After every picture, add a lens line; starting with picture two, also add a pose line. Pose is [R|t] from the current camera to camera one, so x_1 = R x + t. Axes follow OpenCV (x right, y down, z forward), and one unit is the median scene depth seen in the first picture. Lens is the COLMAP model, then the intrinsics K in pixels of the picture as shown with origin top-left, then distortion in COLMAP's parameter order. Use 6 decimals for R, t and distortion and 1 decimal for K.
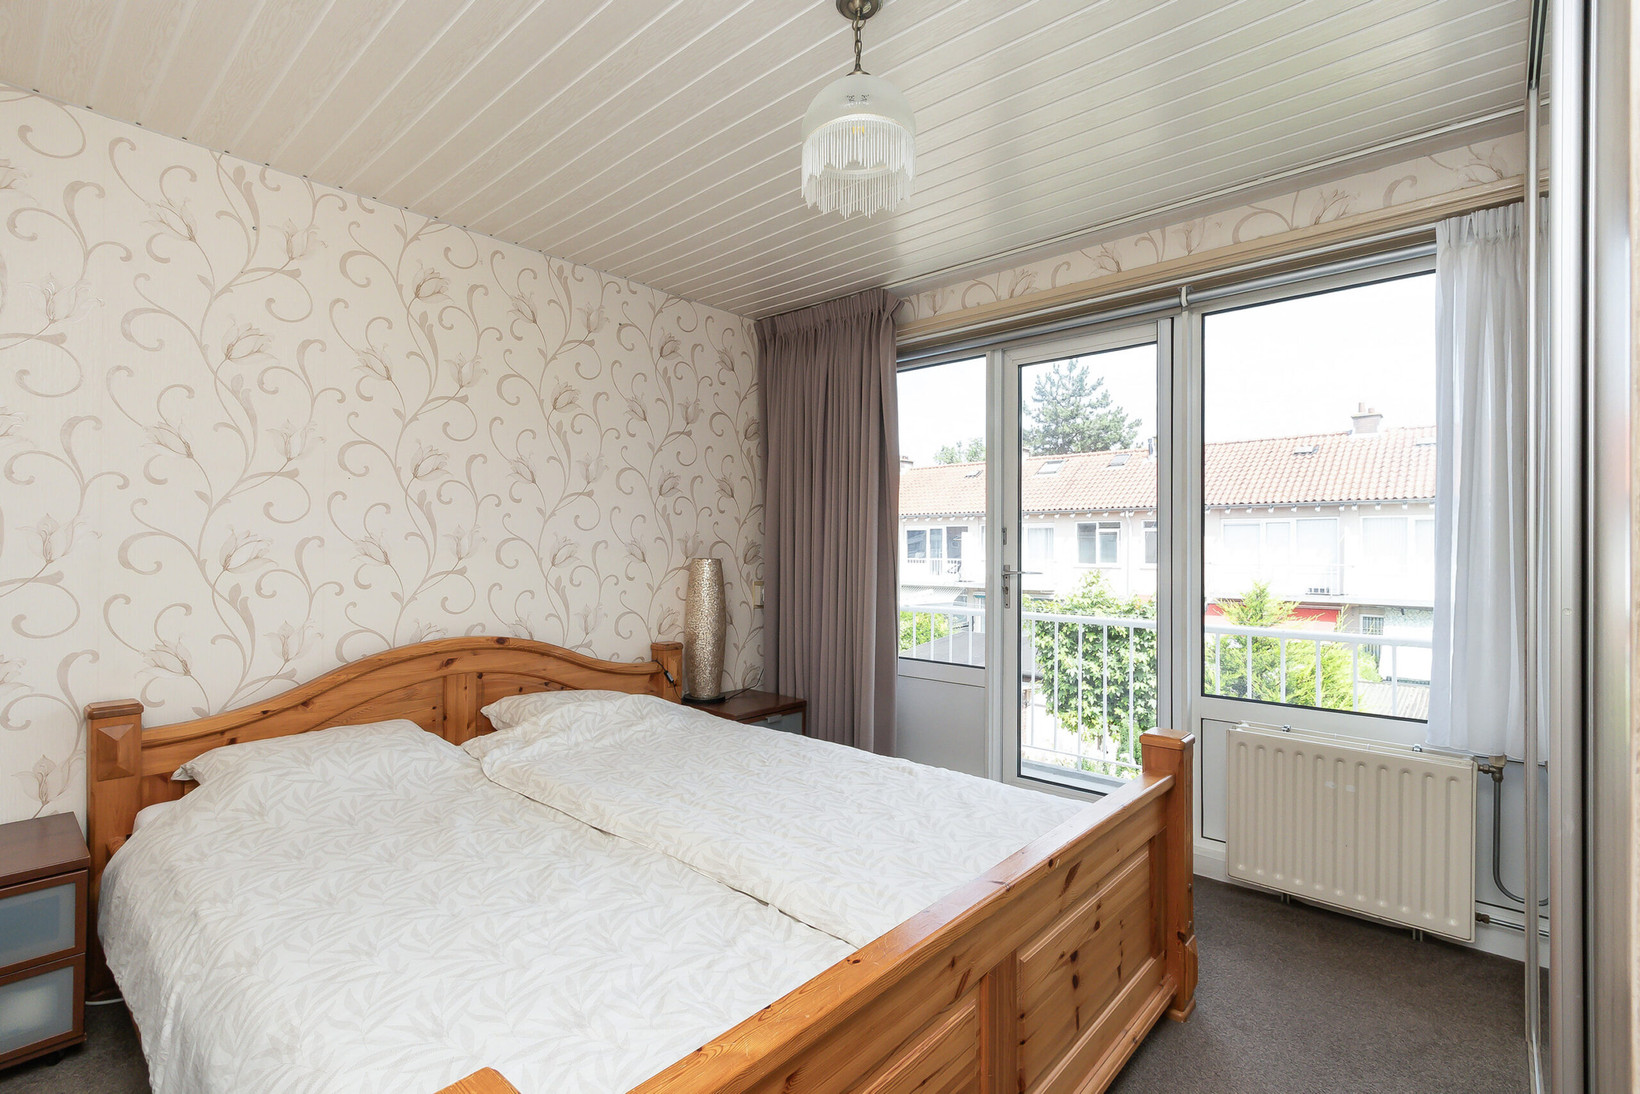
lens RADIAL K [[742.1, 0, 820.0], [0, 742.1, 547.0], [0, 0, 1]] dist [0.015523, -0.000085]
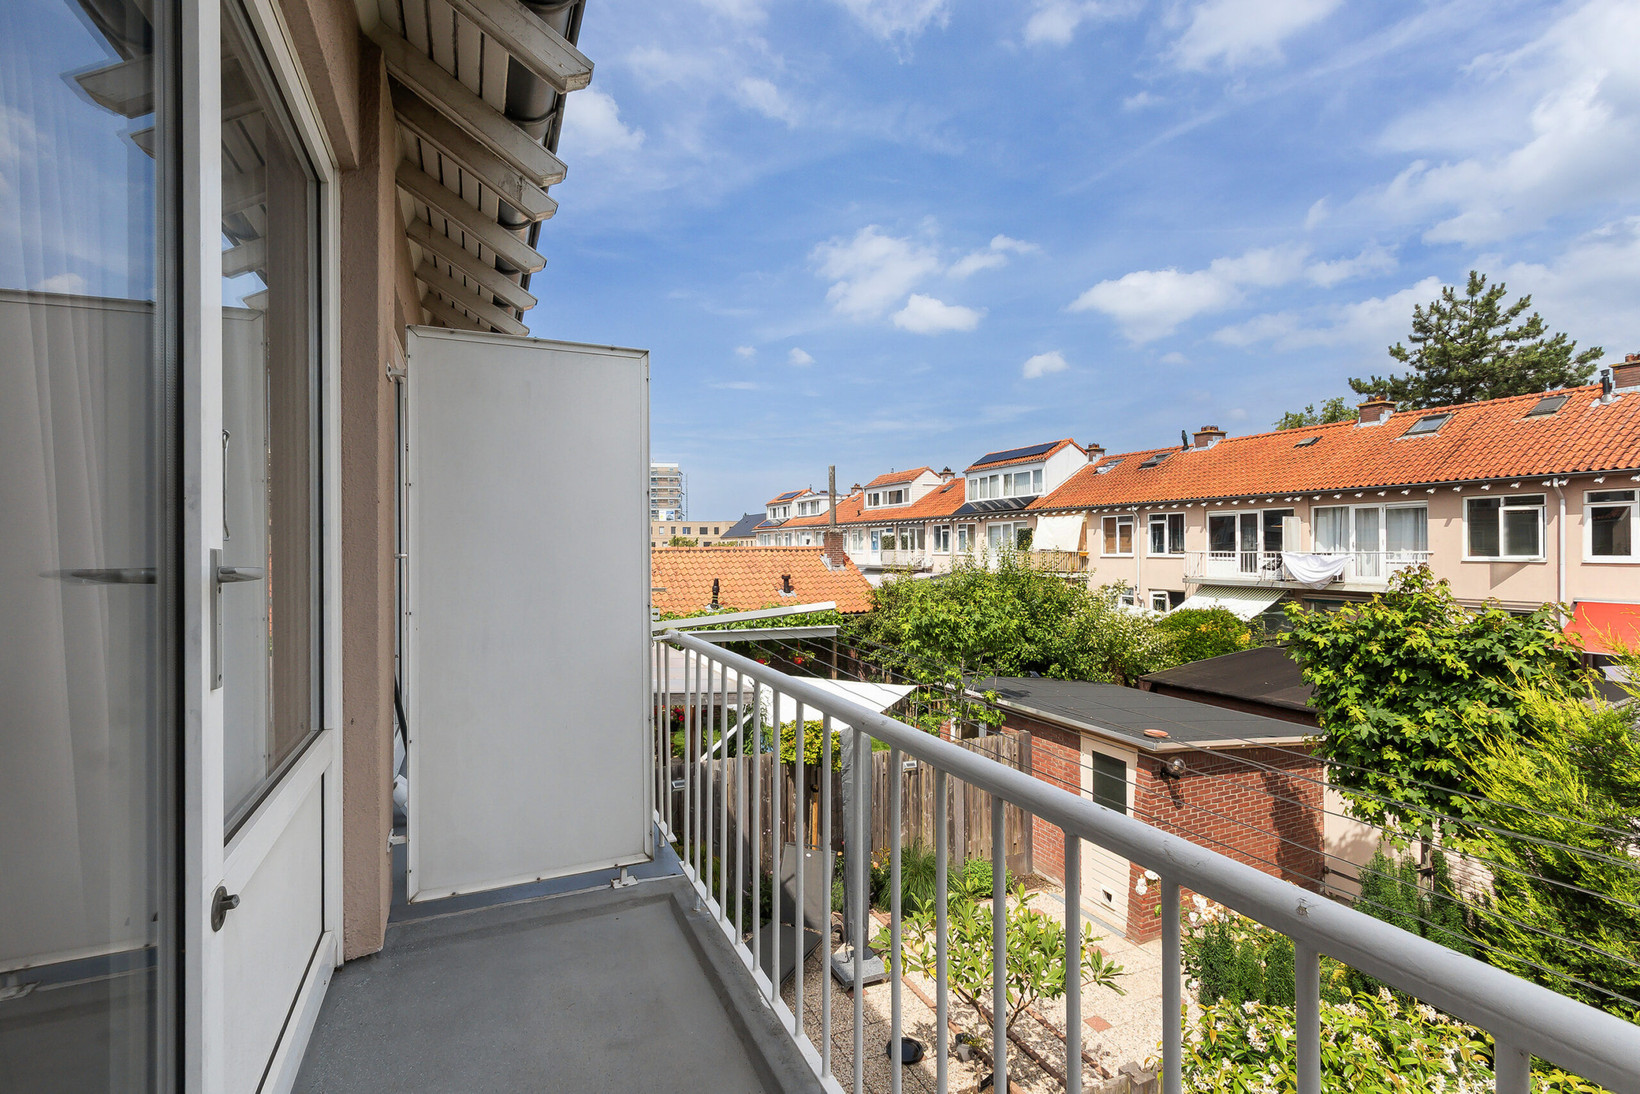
lens RADIAL K [[746.6, 0, 820.0], [0, 746.6, 547.0], [0, 0, 1]] dist [0.000740, 0.000213]
pose [[0.912374, -0.013048, -0.409151, 0.064296], [0.015154, 0.999883, 0.001906, 0.002132], [0.409078, -0.007939, 0.912465, 0.085275]]
